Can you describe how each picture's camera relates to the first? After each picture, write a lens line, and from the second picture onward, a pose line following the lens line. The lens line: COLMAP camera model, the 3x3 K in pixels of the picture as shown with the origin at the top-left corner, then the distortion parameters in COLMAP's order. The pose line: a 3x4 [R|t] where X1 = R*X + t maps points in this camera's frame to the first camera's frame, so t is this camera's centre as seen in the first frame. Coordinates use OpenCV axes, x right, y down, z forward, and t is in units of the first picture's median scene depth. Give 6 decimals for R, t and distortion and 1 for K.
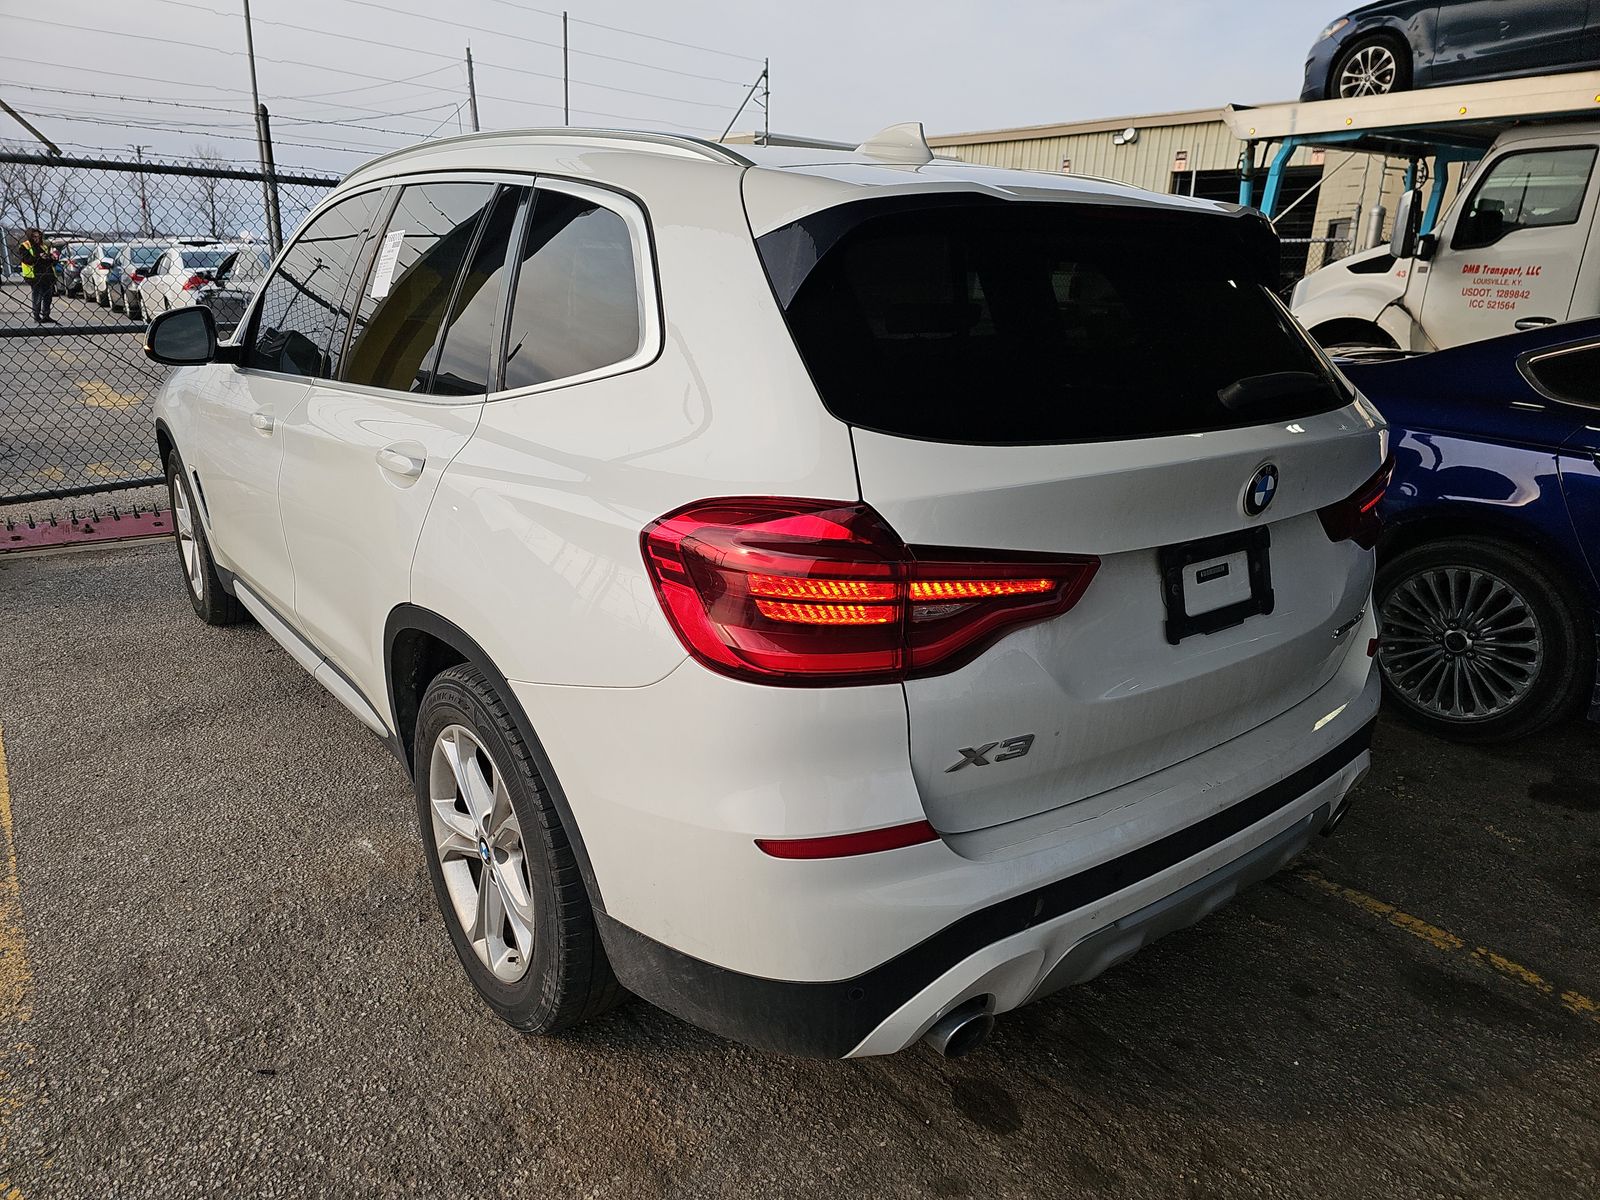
lens RADIAL K [[1075.6, 0, 800.0], [0, 1075.6, 600.0], [0, 0, 1]] dist [0.016233, -0.003366]
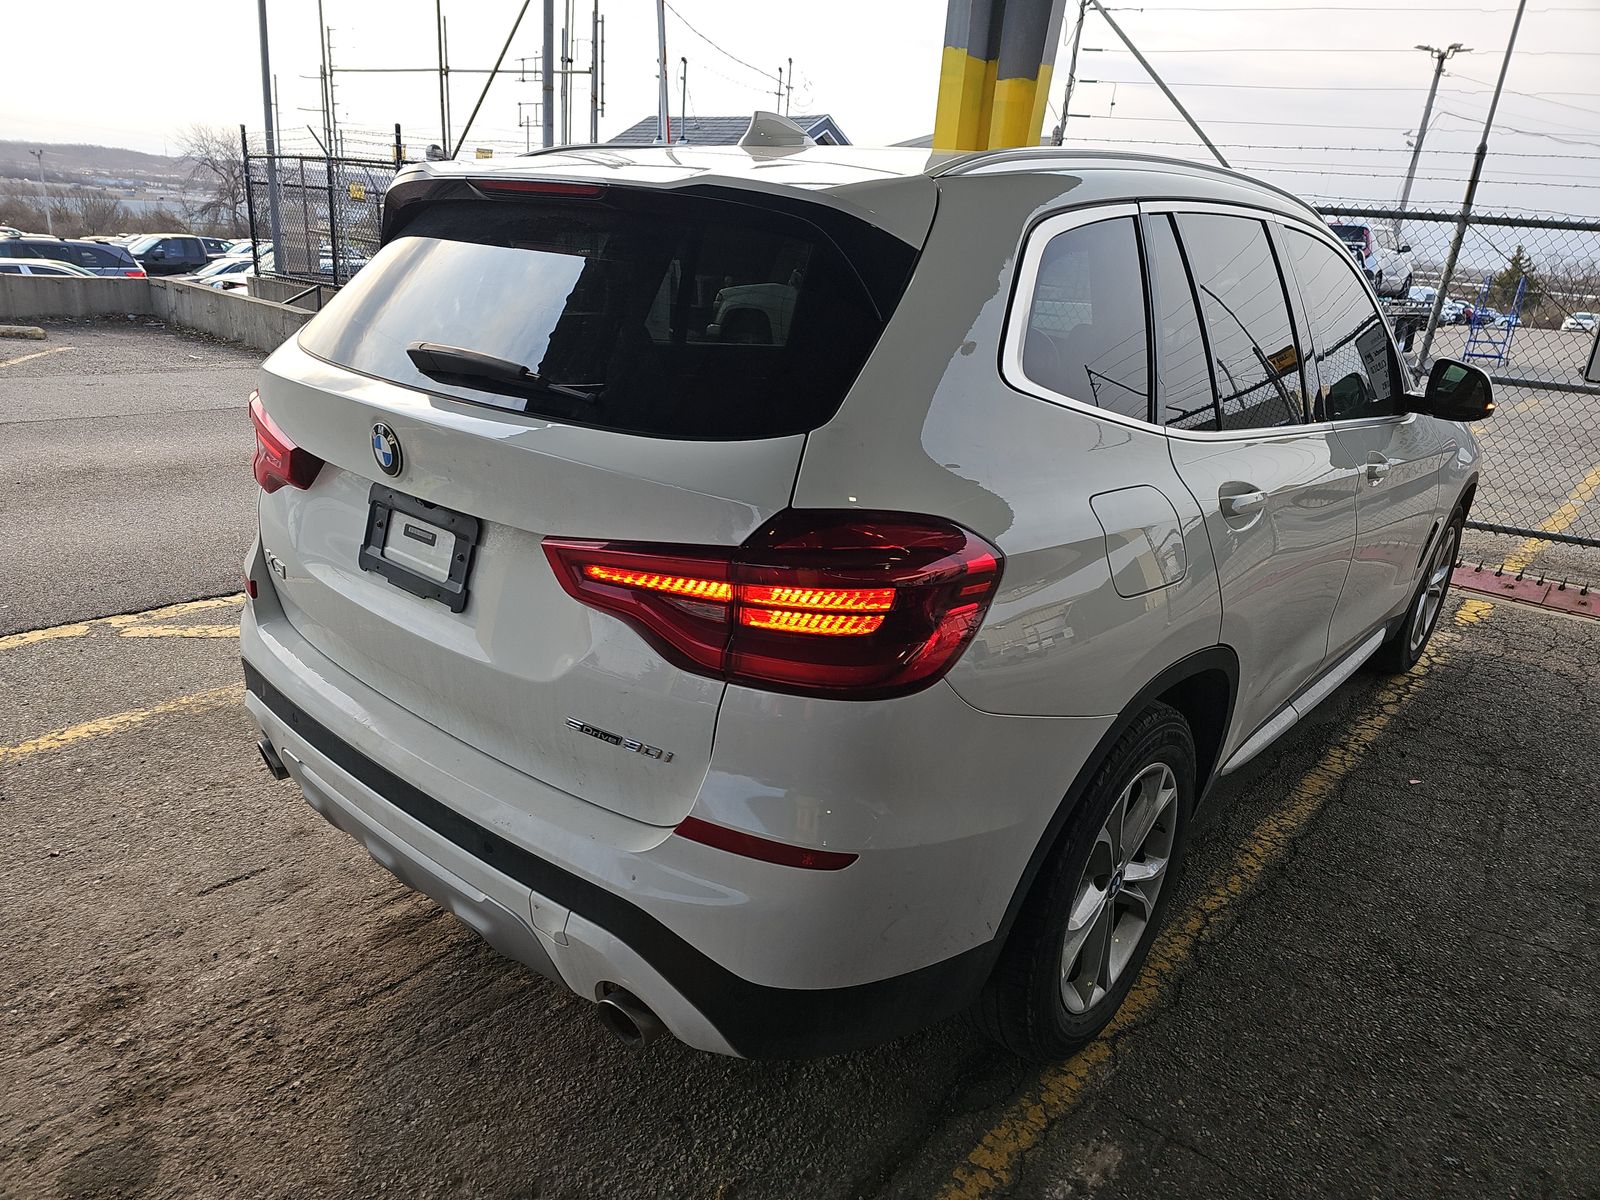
lens RADIAL K [[1075.6, 0, 800.0], [0, 1075.6, 600.0], [0, 0, 1]] dist [0.016233, -0.003366]
pose [[0.229553, 0.307726, -0.923369, 1.336649], [-0.361056, 0.907935, 0.212822, -0.292501], [0.903850, 0.284534, 0.319525, 0.984291]]
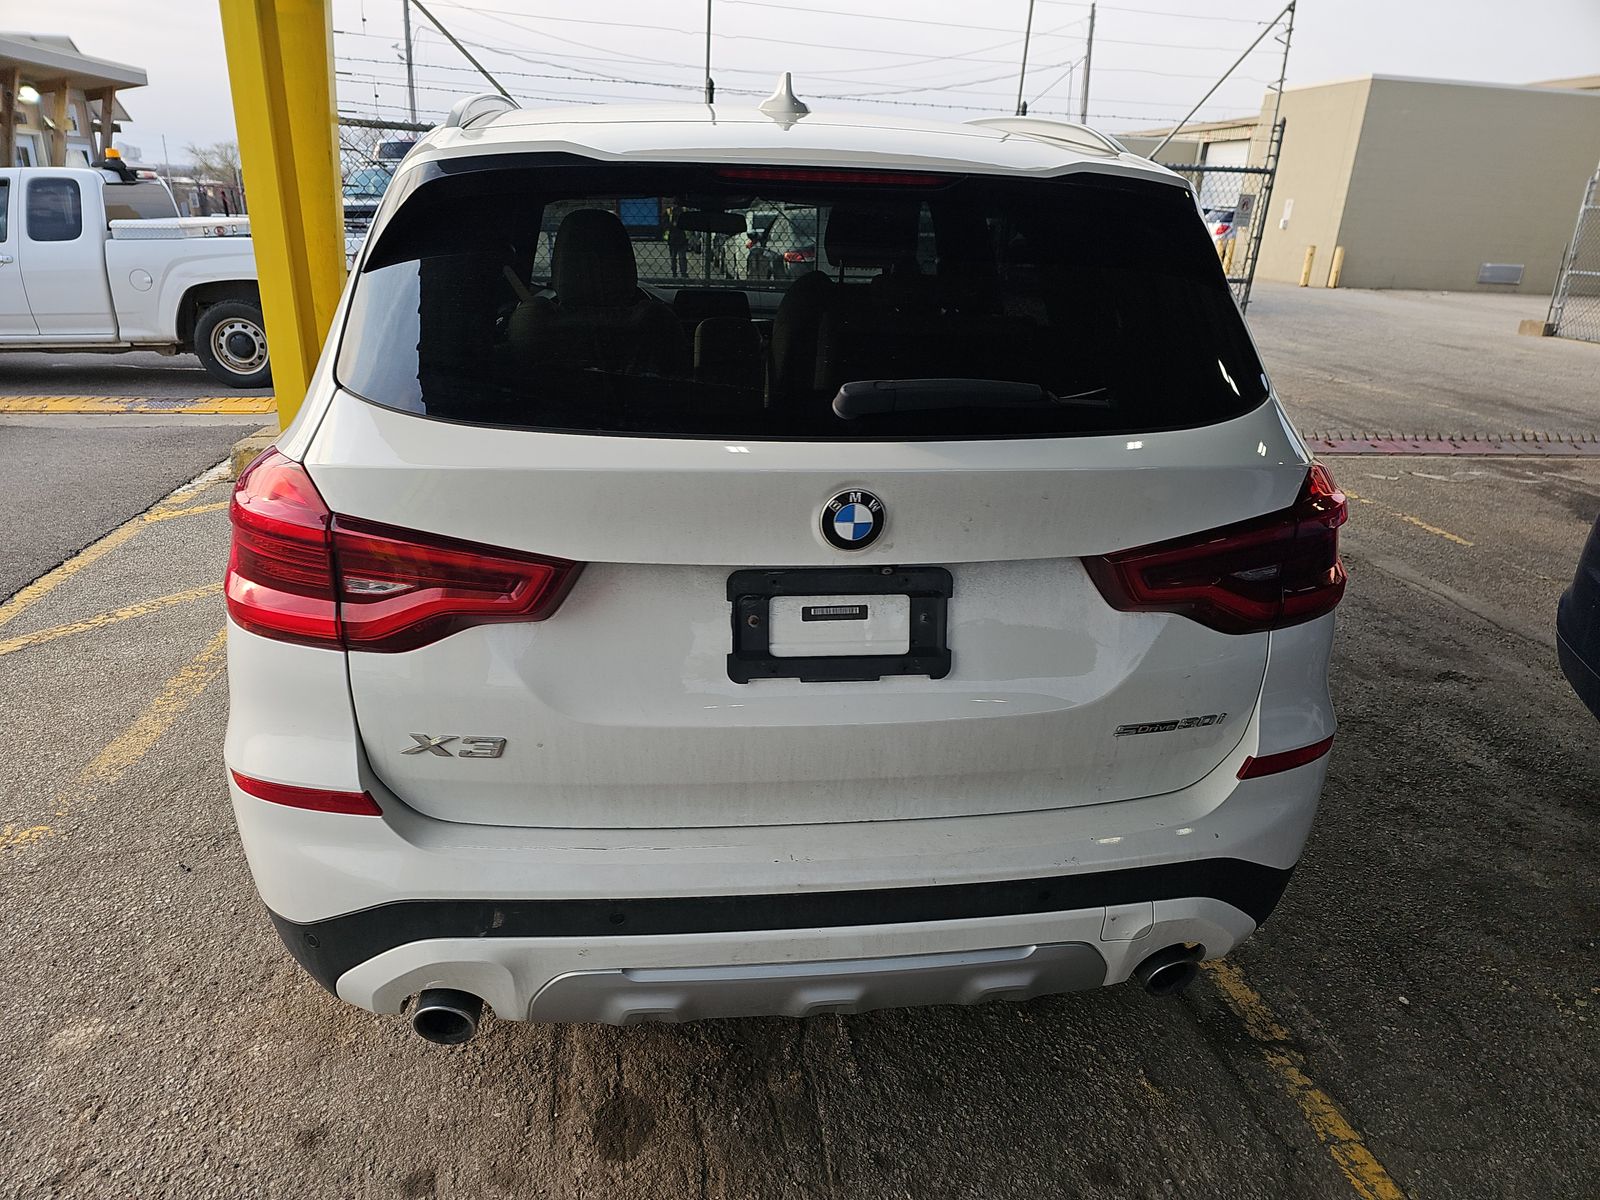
lens RADIAL K [[1087.3, 0, 800.0], [0, 1087.3, 600.0], [0, 0, 1]] dist [-0.009768, -0.005545]
pose [[0.854265, 0.176132, -0.489090, 0.738859], [-0.160166, 0.984259, 0.074701, -0.088128], [0.494549, 0.014521, 0.869029, 0.262209]]
